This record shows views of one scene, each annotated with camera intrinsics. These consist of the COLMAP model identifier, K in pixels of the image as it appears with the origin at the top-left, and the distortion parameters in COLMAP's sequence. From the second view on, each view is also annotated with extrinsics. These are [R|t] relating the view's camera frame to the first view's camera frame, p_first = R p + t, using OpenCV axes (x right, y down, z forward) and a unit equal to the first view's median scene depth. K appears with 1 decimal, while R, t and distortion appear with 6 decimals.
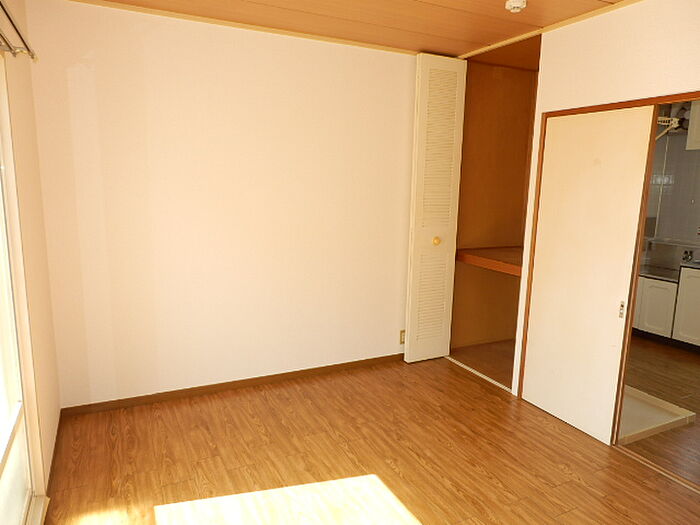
lens RADIAL K [[491.1, 0, 346.4], [0, 491.1, 260.7], [0, 0, 1]] dist [-0.005855, 0.012583]
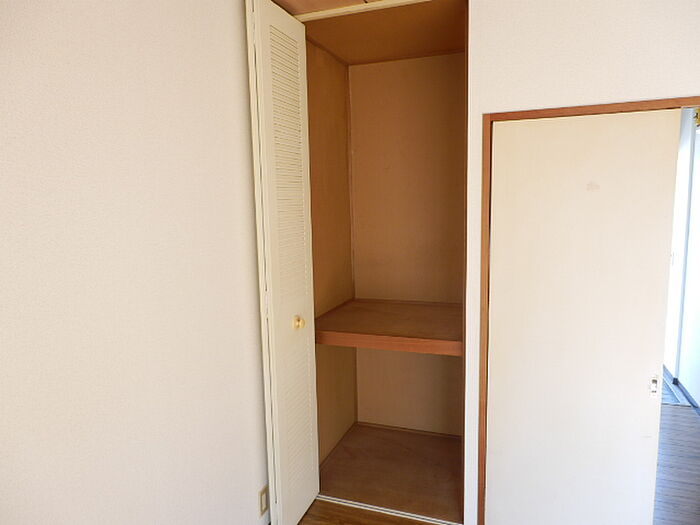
lens RADIAL K [[491.1, 0, 350.1], [0, 491.1, 267.7], [0, 0, 1]] dist [-0.005855, 0.012583]
pose [[0.703577, -0.130052, 0.698618, -0.228246], [0.155500, 0.987461, 0.027218, -0.142391], [-0.693397, 0.089485, 0.714977, 0.674402]]
